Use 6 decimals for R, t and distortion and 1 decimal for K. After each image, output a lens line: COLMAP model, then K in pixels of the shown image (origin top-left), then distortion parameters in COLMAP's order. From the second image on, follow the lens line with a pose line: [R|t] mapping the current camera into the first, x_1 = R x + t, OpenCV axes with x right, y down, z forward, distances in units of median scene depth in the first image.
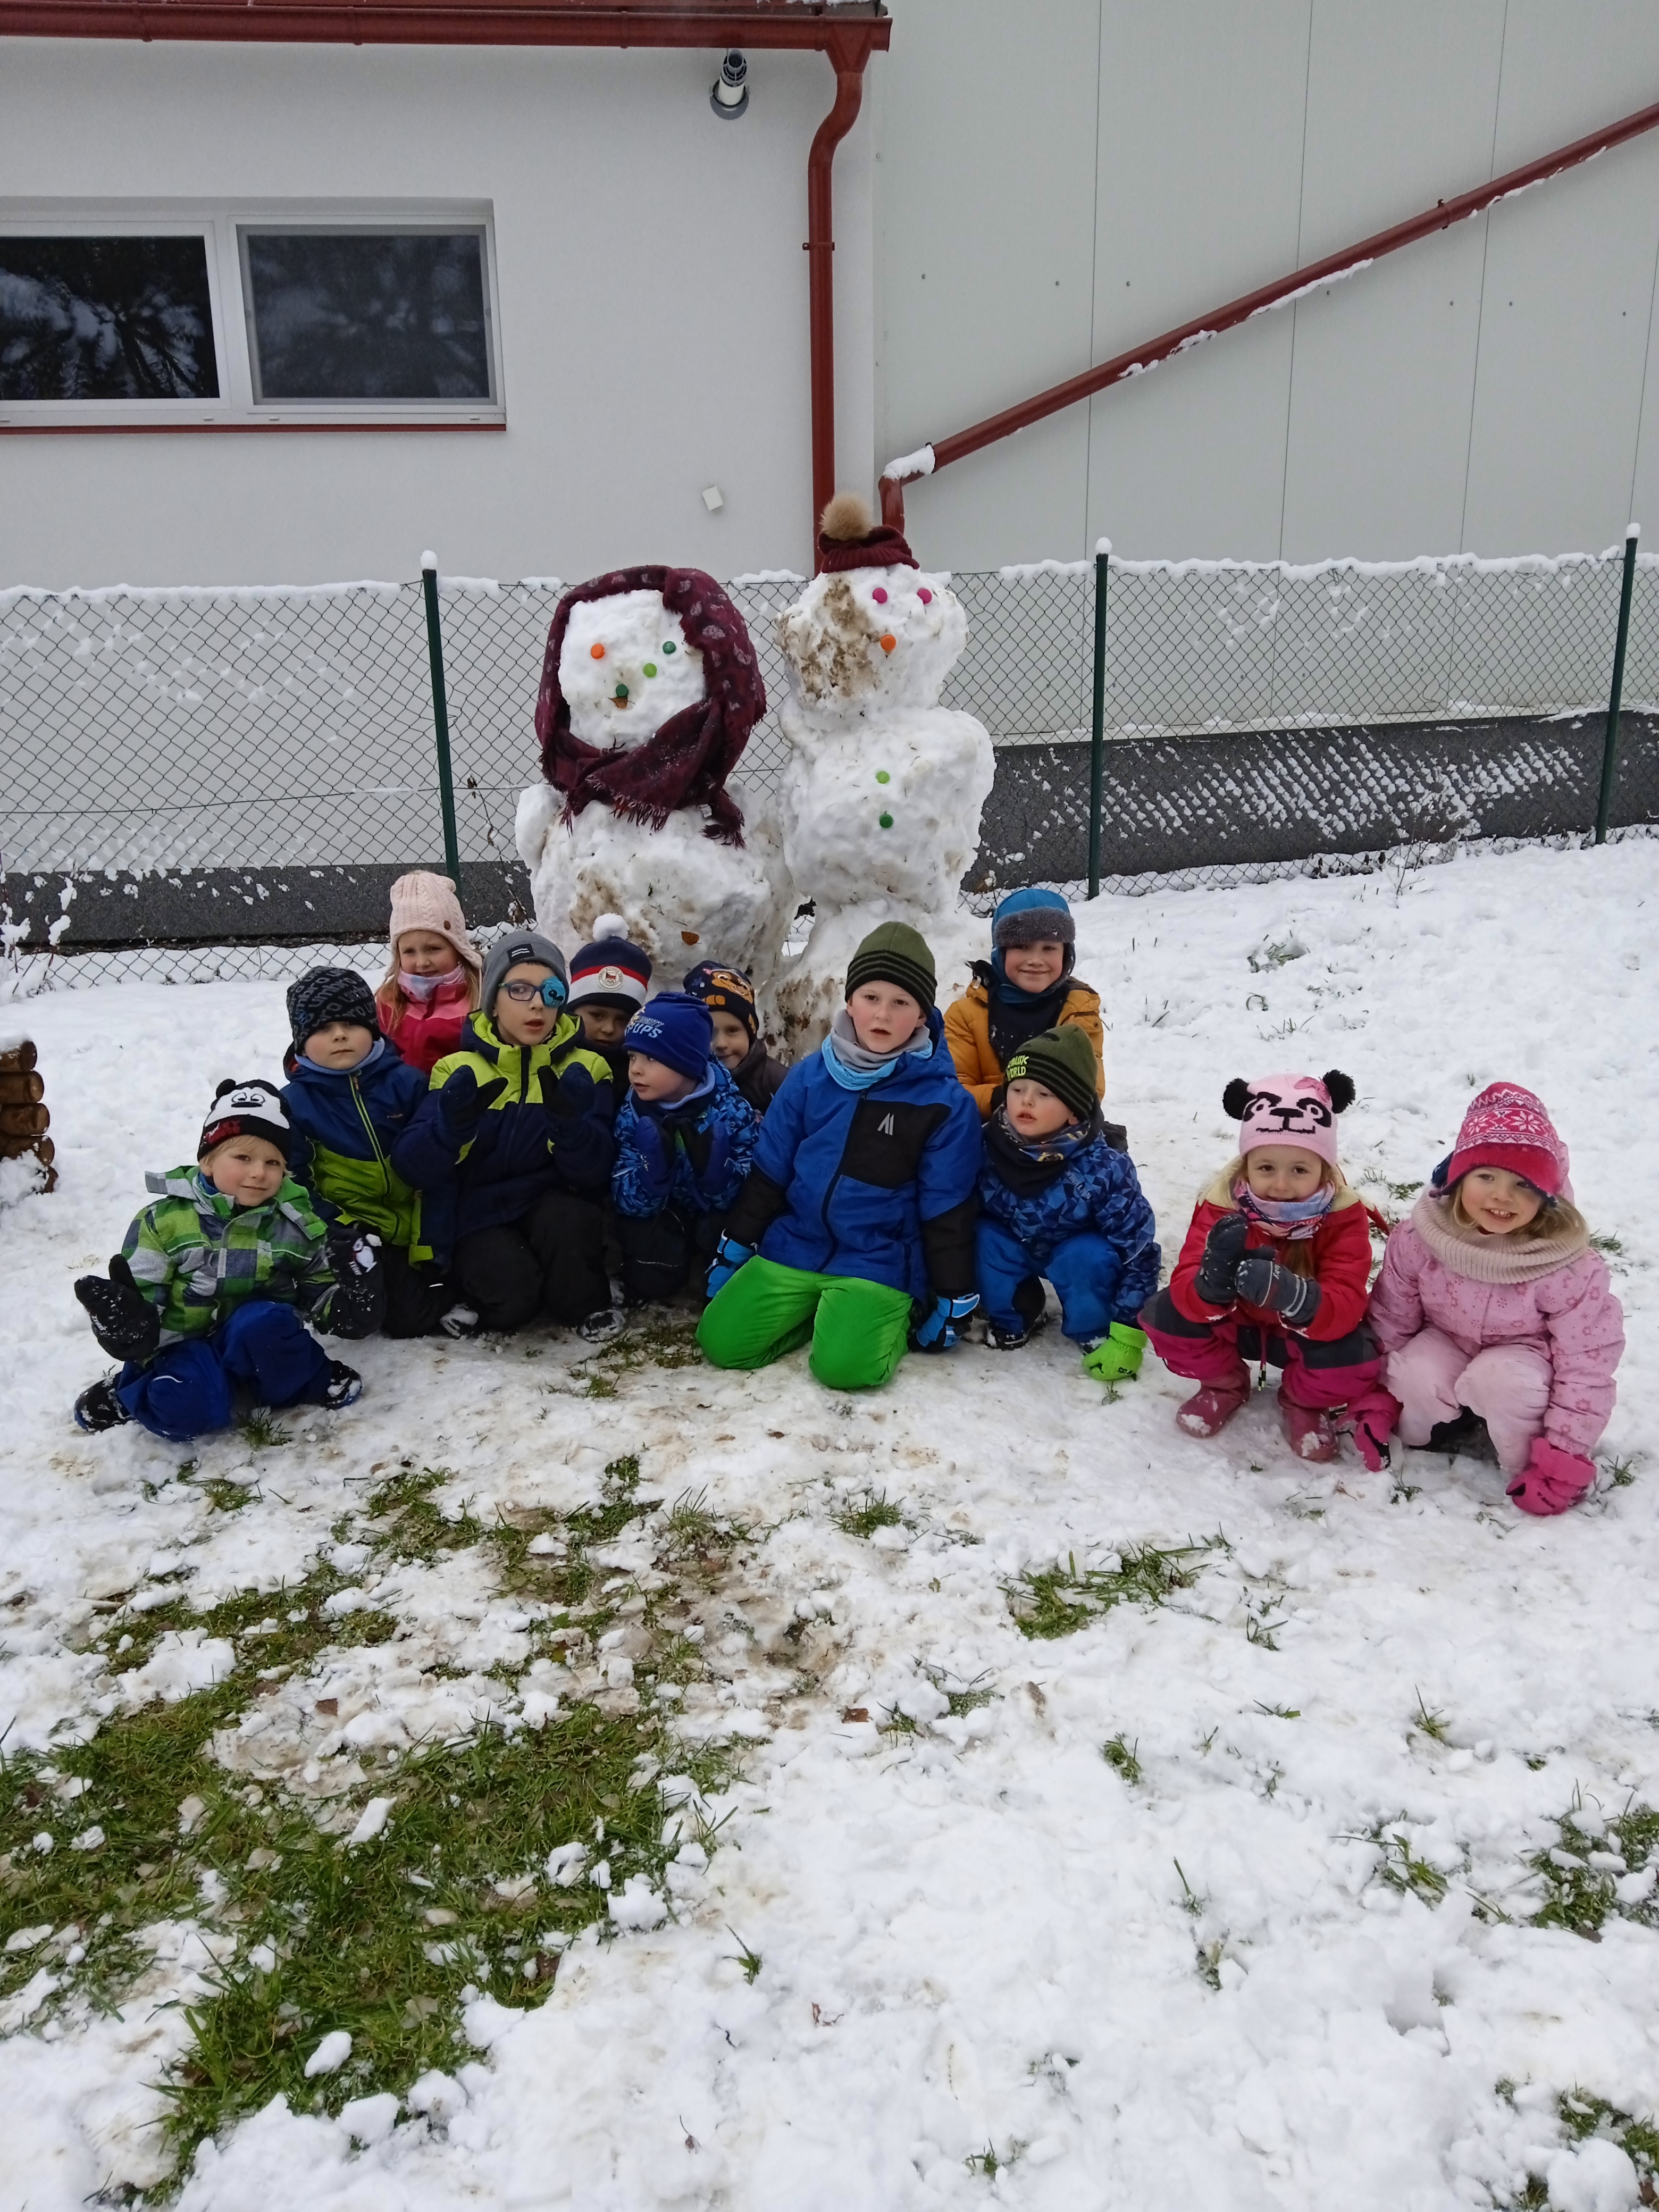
lens RADIAL K [[1794.5, 0, 831.3], [0, 1794.5, 1113.1], [0, 0, 1]] dist [0.114383, -0.203021]
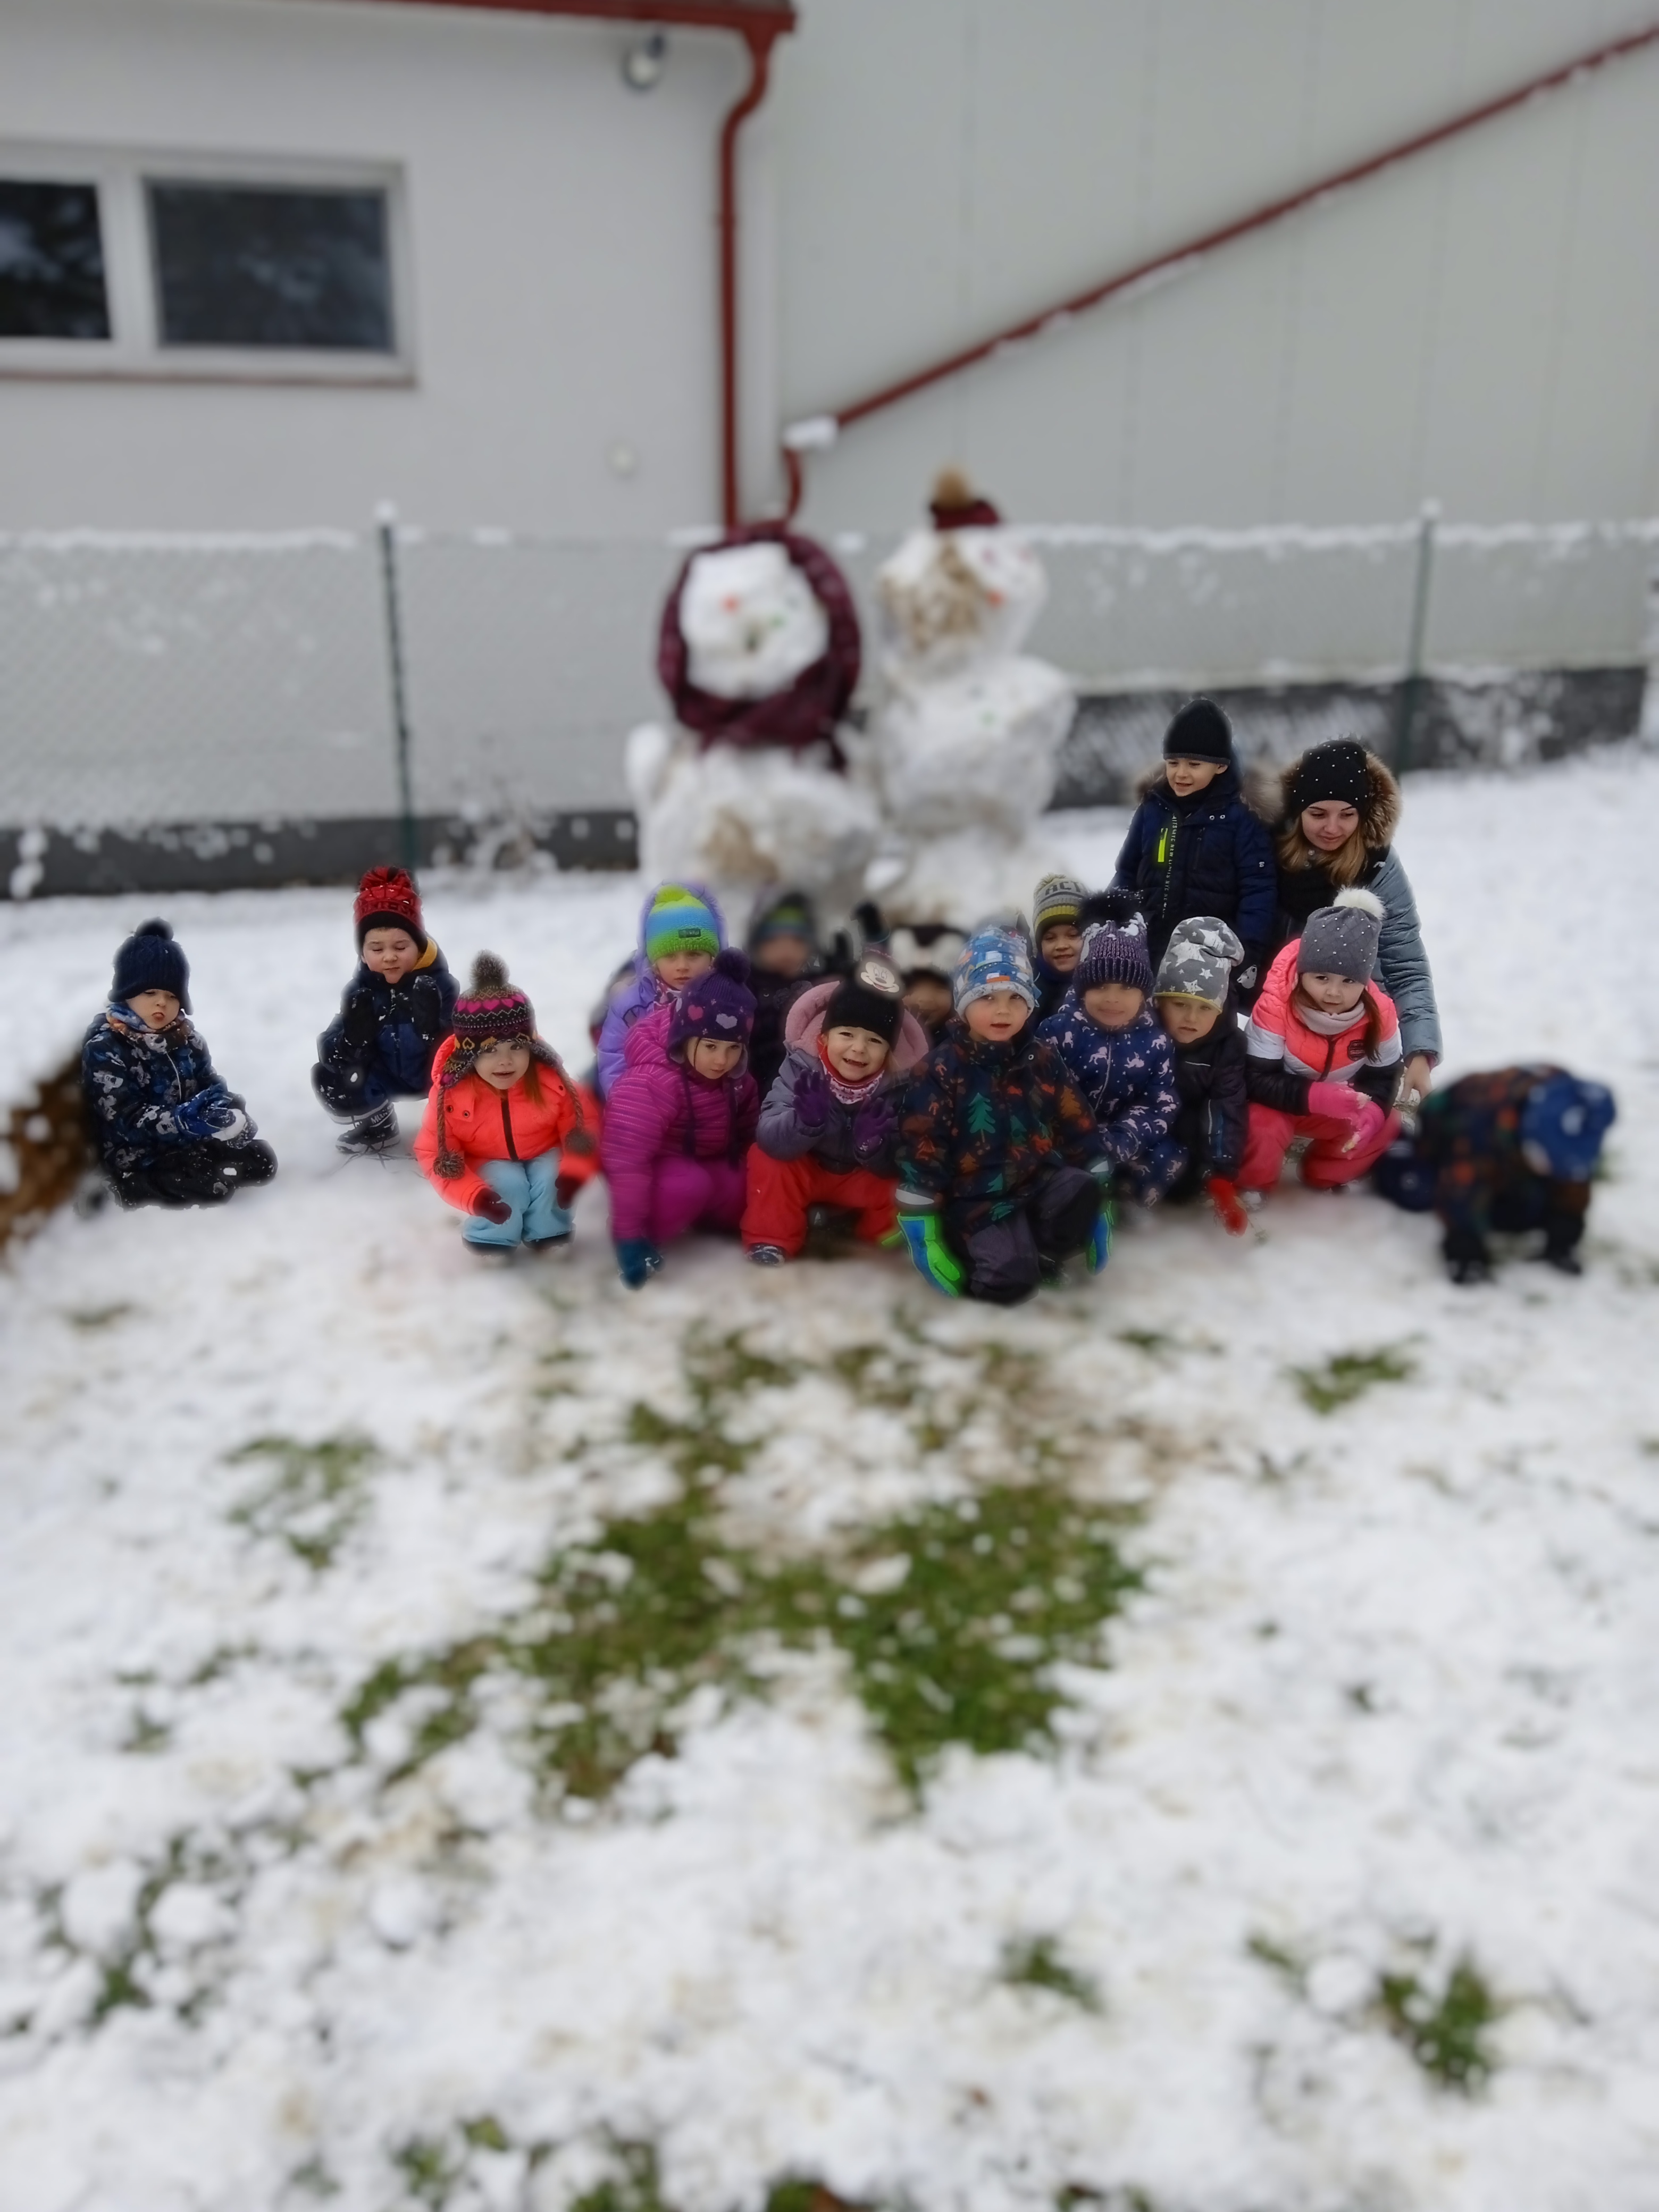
lens RADIAL K [[1808.5, 0, 829.5], [0, 1808.5, 1106.0], [0, 0, 1]] dist [0.141563, -0.255250]
pose [[0.984239, -0.033288, 0.173681, -0.263731], [0.031270, 0.999408, 0.014341, 0.033702], [-0.174055, -0.008684, 0.984698, -0.098305]]
